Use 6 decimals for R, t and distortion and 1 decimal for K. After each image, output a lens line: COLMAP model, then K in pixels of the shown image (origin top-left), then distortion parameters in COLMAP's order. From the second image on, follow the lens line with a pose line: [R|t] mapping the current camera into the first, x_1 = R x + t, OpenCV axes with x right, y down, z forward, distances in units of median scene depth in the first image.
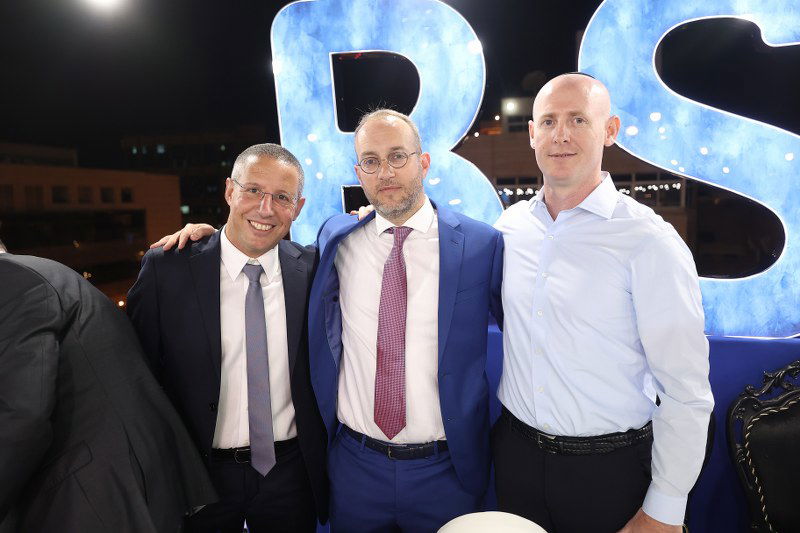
lens RADIAL K [[617.5, 0, 399.6], [0, 617.5, 270.2], [0, 0, 1]] dist [0.007262, 0.047763]
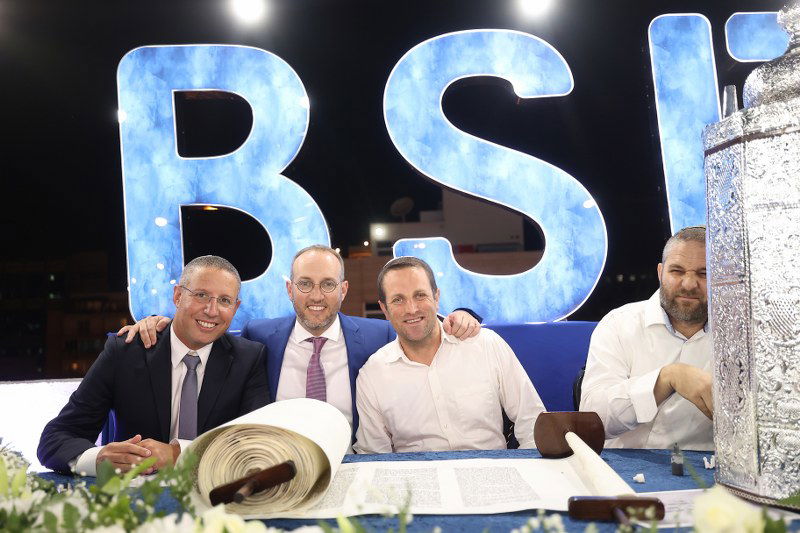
lens RADIAL K [[676.0, 0, 400.0], [0, 676.0, 269.4], [0, 0, 1]] dist [0.023251, 0.037097]
pose [[0.980441, 0.012651, 0.196408, 0.056998], [0.028829, 0.977937, -0.206900, 0.245965], [-0.194692, 0.208516, 0.958445, -0.209046]]
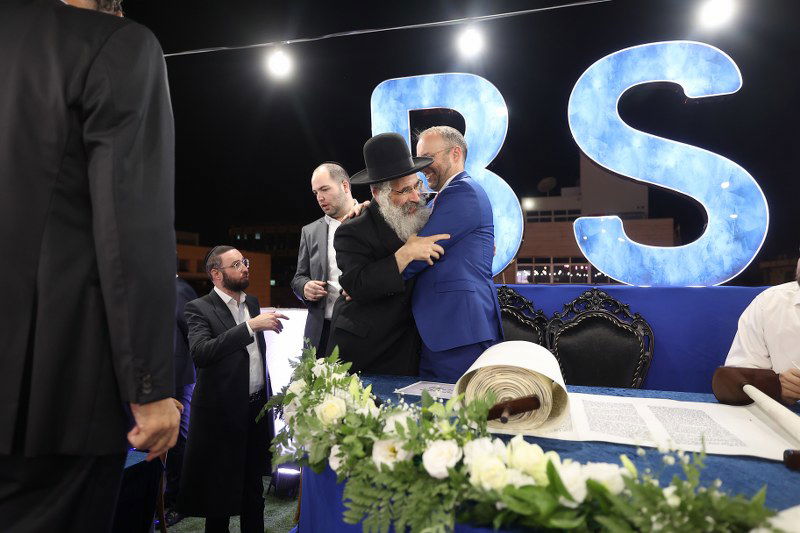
lens RADIAL K [[490.9, 0, 399.2], [0, 490.9, 268.8], [0, 0, 1]] dist [-0.017032, 0.025558]
pose [[0.996360, 0.025076, -0.081479, -0.024098], [-0.035669, 0.990704, -0.131276, 0.222386], [0.077429, 0.133704, 0.987992, -0.188223]]
